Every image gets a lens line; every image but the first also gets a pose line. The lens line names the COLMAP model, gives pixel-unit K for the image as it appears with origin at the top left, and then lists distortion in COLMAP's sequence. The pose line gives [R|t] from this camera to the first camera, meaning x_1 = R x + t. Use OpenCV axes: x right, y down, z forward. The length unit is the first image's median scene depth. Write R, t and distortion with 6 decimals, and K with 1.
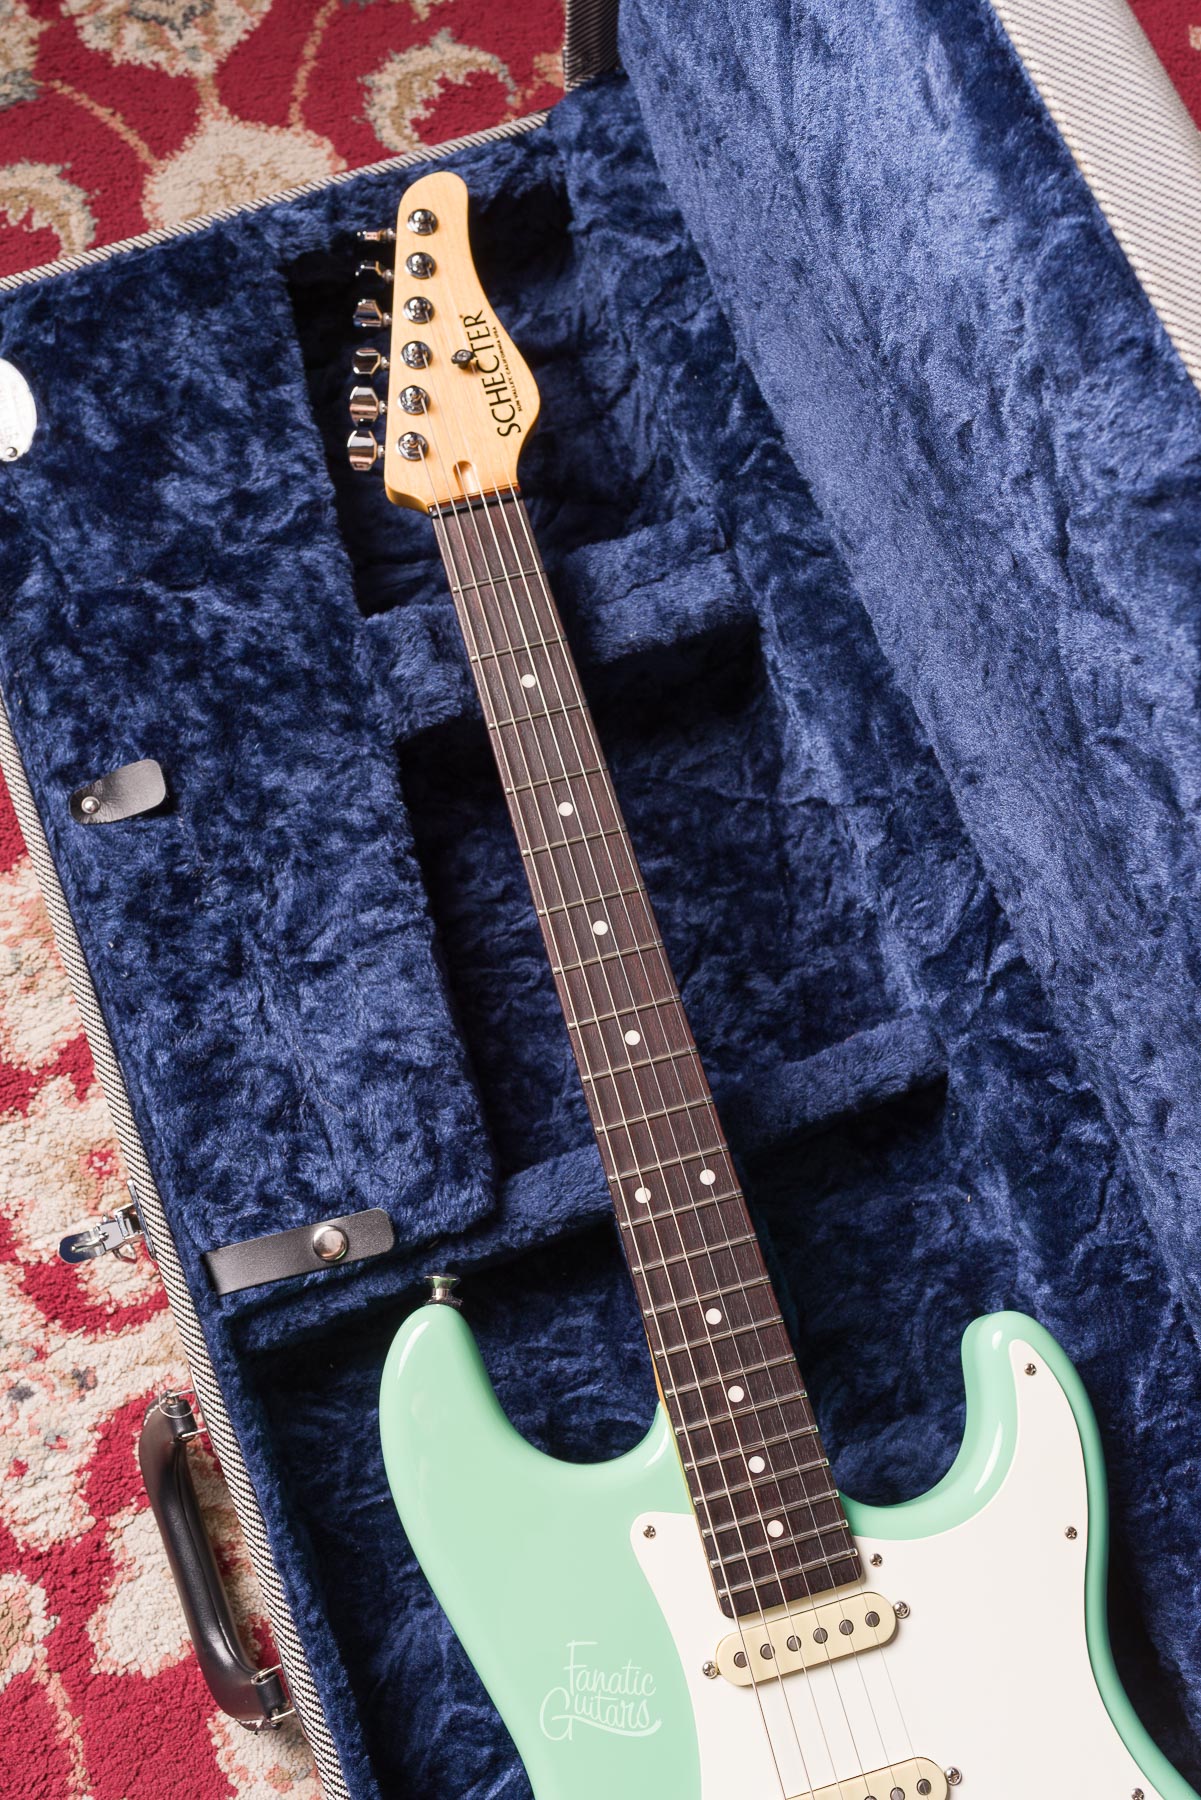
lens RADIAL K [[1747.1, 0, 600.5], [0, 1747.1, 900.0], [0, 0, 1]] dist [0.003147, -0.009459]
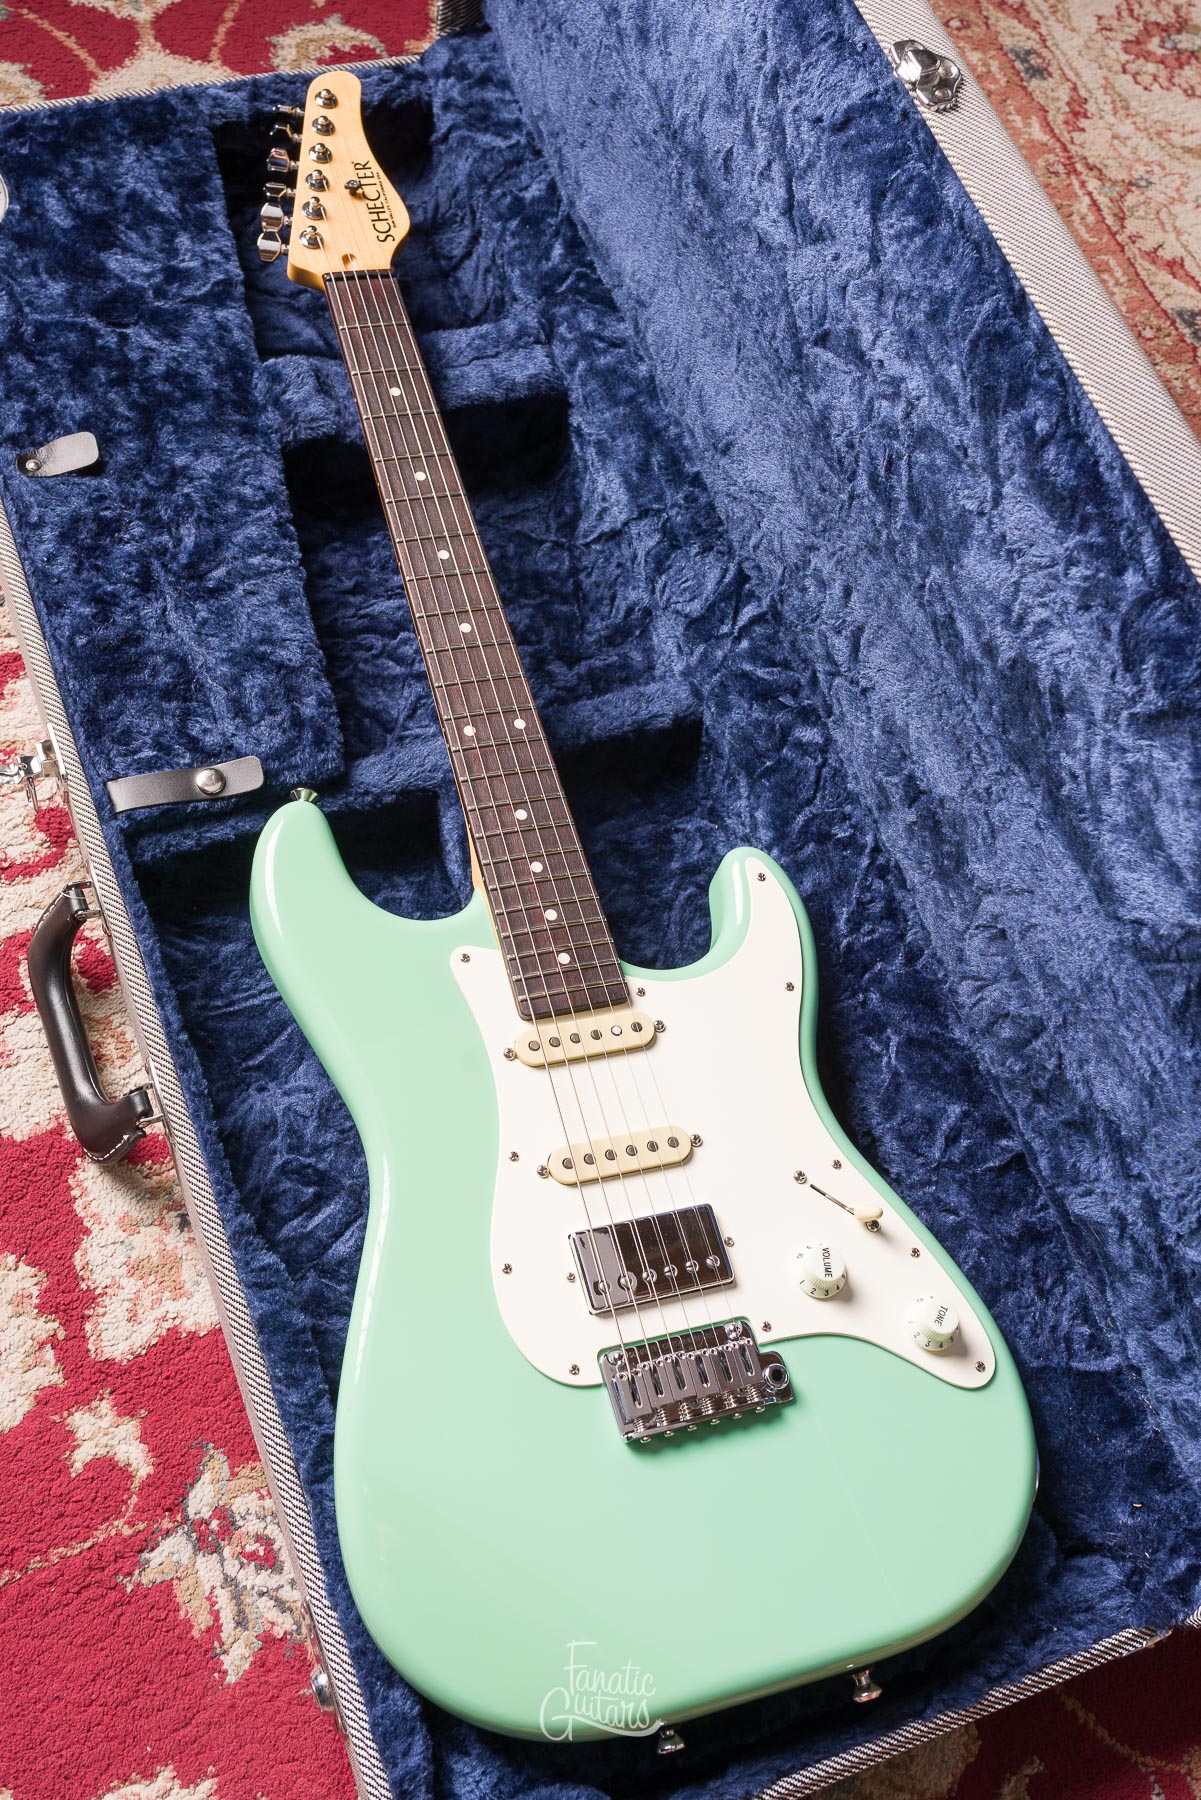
lens RADIAL K [[1934.0, 0, 578.6], [0, 1934.0, 844.8], [0, 0, 1]] dist [-0.002470, -0.003887]
pose [[0.989443, 0.069115, 0.127383, -0.064306], [-0.039352, 0.974061, -0.222836, 0.504958], [-0.139480, 0.215471, 0.966498, -0.331120]]
